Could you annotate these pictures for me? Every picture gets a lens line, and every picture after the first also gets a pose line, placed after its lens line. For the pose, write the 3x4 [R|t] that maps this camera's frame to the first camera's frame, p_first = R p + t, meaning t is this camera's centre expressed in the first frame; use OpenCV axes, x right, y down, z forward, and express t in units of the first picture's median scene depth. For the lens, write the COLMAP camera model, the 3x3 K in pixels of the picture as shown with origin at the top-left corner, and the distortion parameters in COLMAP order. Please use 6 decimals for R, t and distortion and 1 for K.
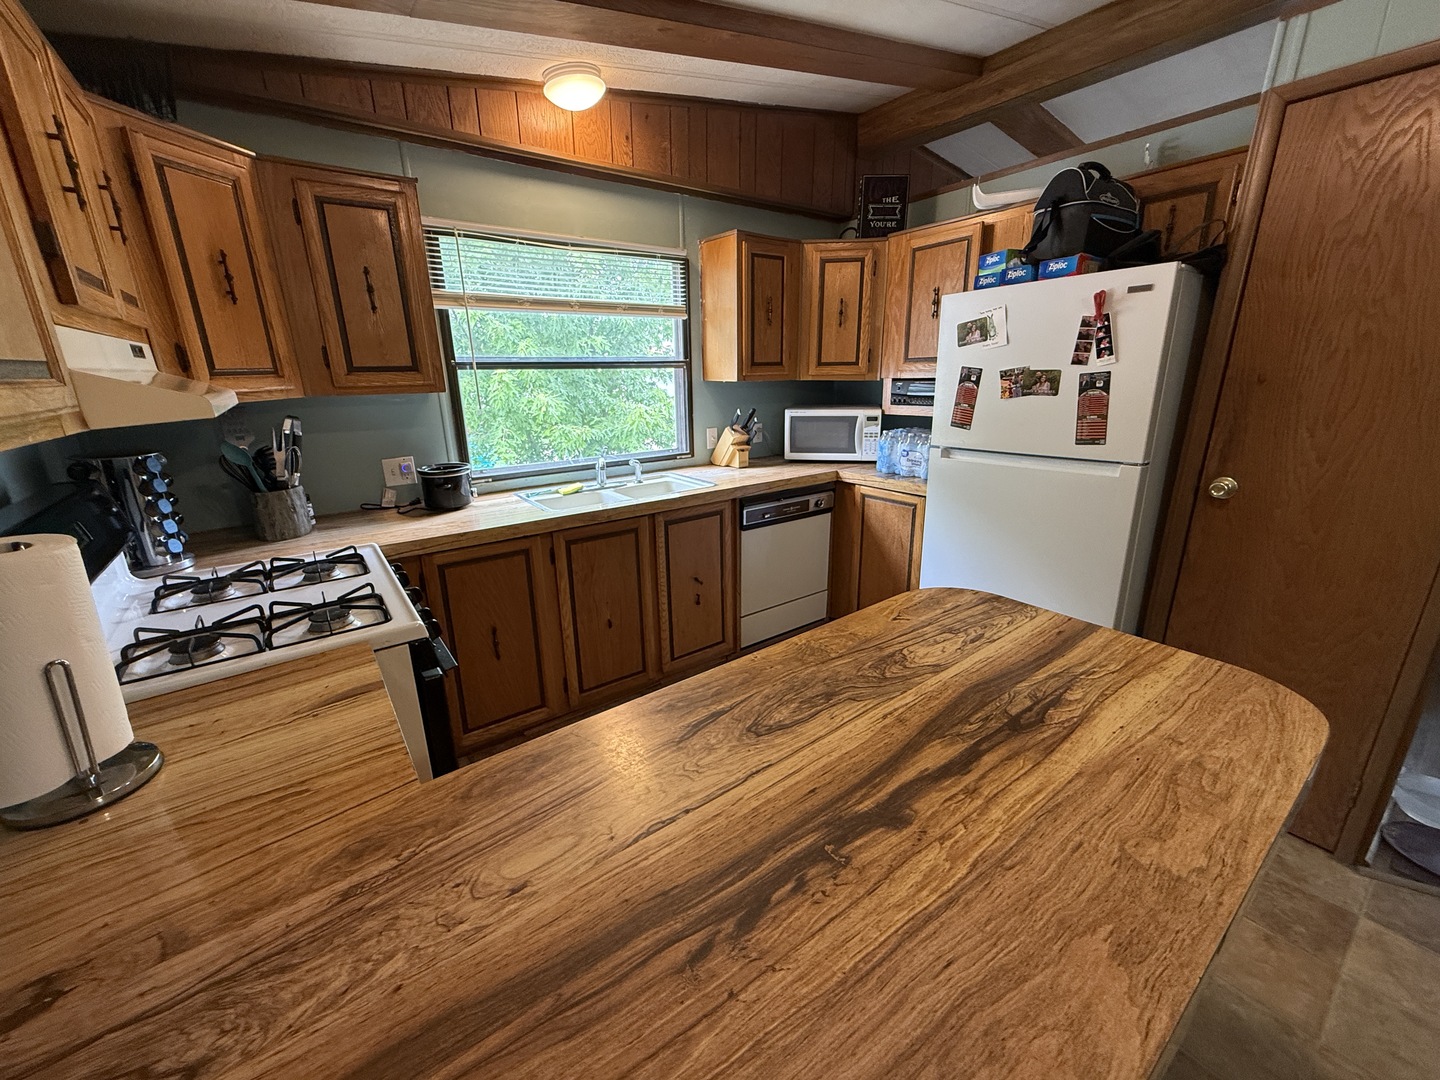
lens RADIAL K [[575.3, 0, 714.7], [0, 575.3, 539.2], [0, 0, 1]] dist [-0.000028, -0.000158]
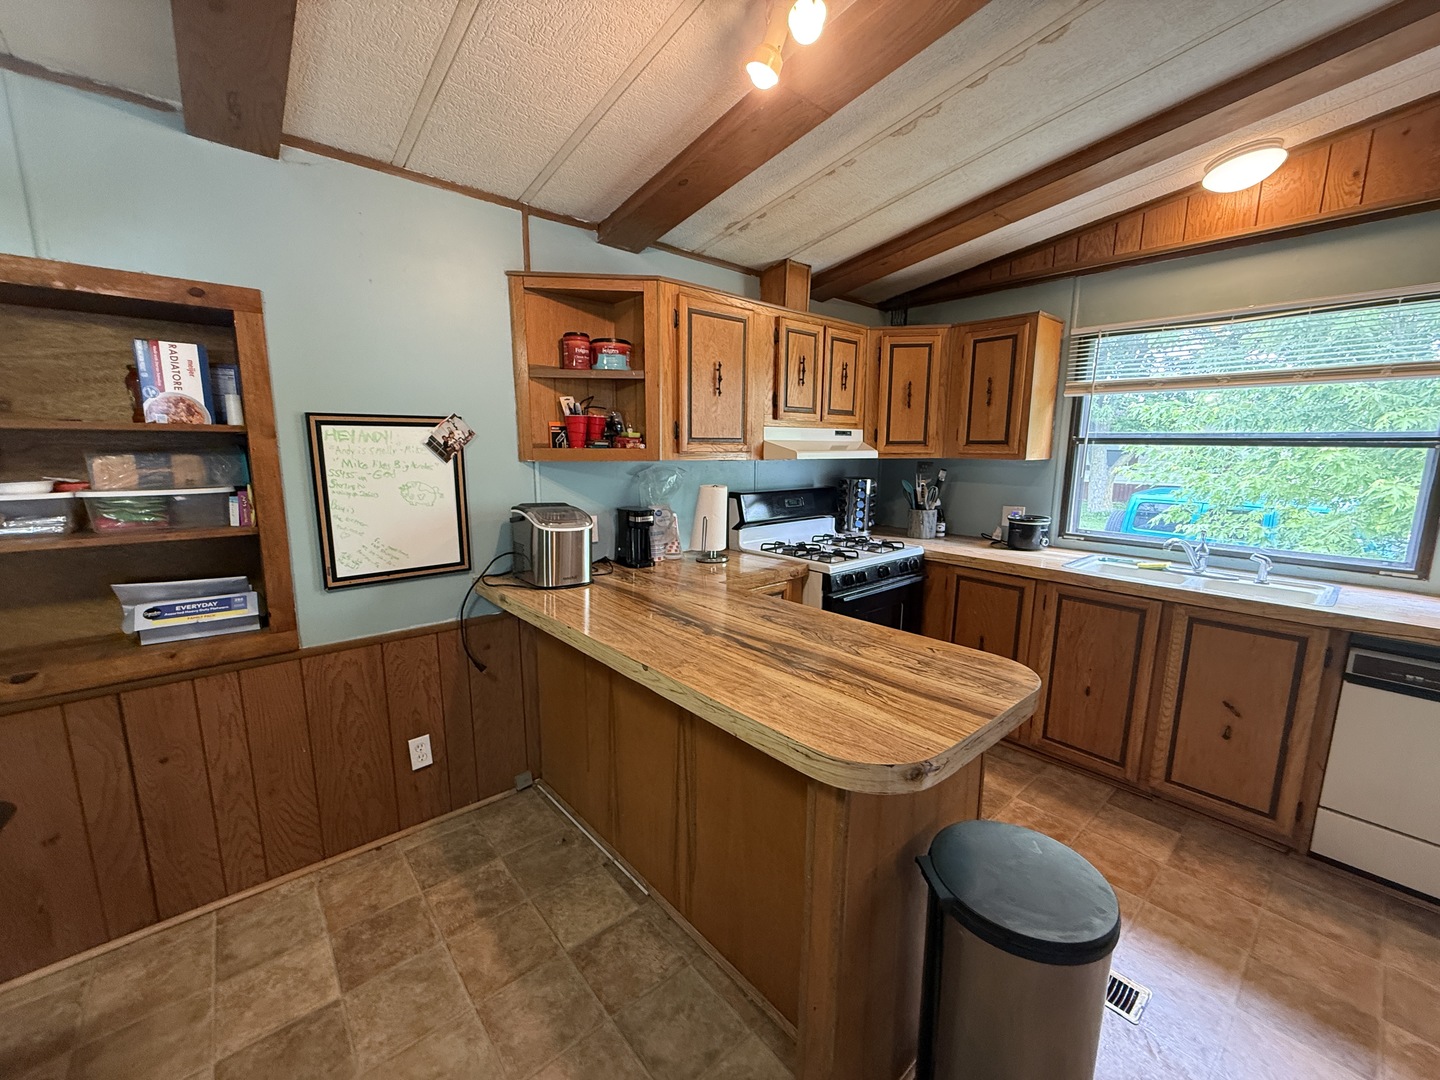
lens RADIAL K [[575.3, 0, 714.7], [0, 575.3, 539.2], [0, 0, 1]] dist [-0.000028, -0.000158]
pose [[0.078608, 0.179459, -0.980620, 1.751447], [-0.294250, 0.944015, 0.149173, -0.152999], [0.952490, 0.276821, 0.127013, 0.436195]]
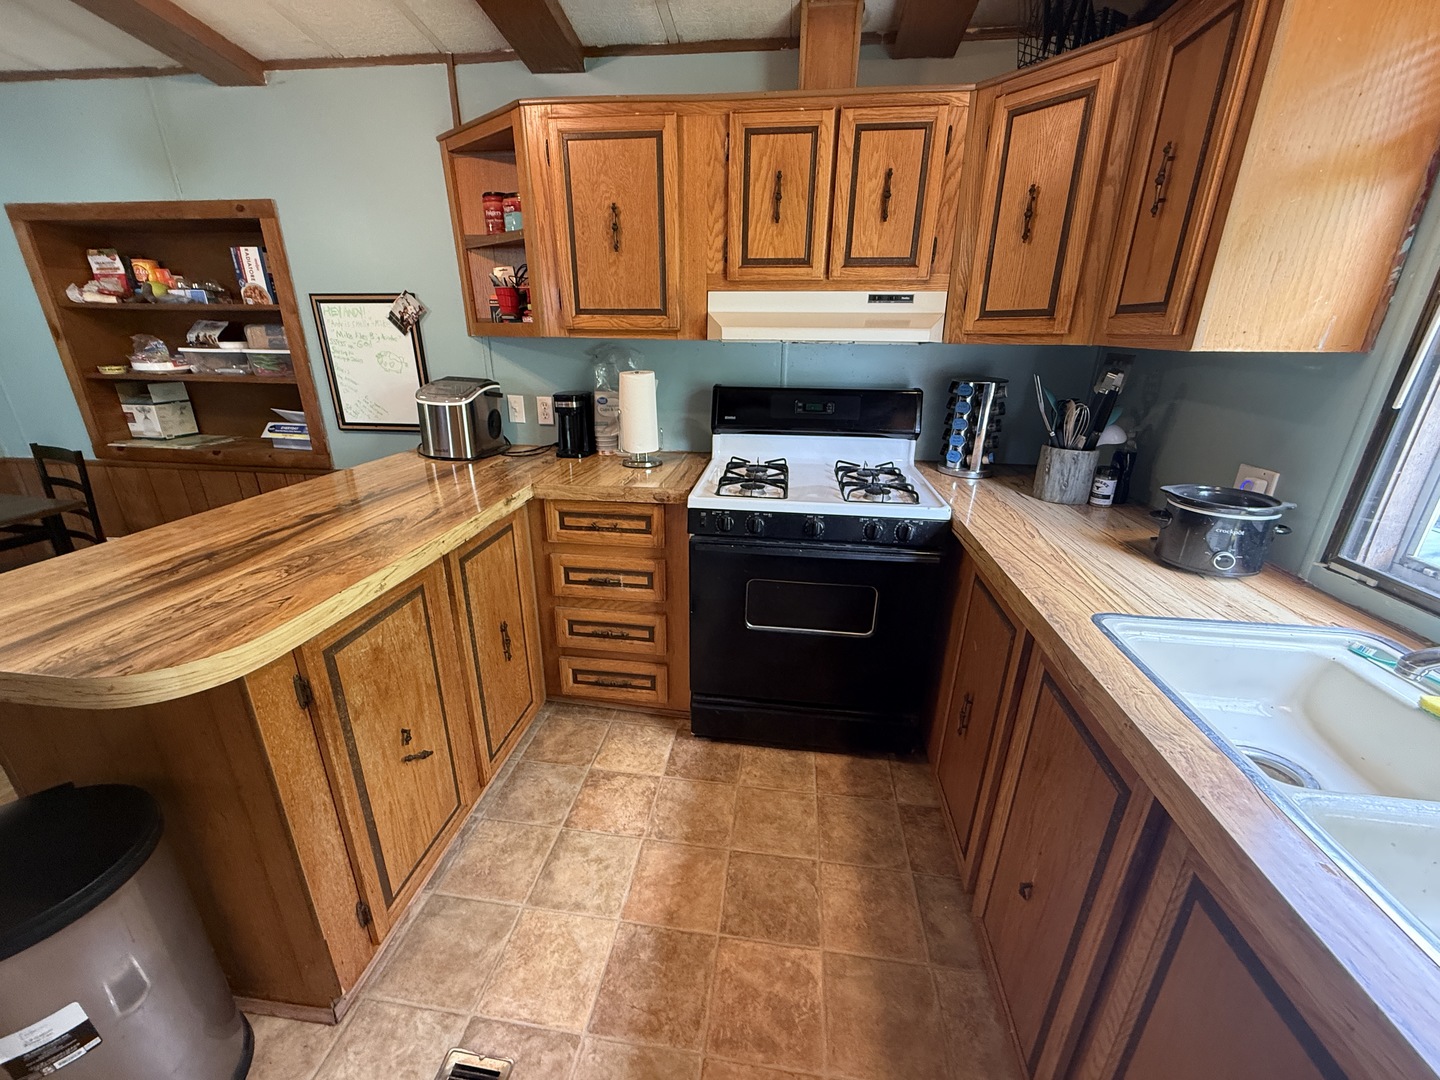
lens RADIAL K [[575.3, 0, 714.7], [0, 575.3, 539.2], [0, 0, 1]] dist [-0.000028, -0.000158]
pose [[-0.689464, 0.260035, -0.676034, 0.536951], [-0.205275, 0.824921, 0.526657, -0.656875], [0.694623, 0.501884, -0.515375, 2.295853]]
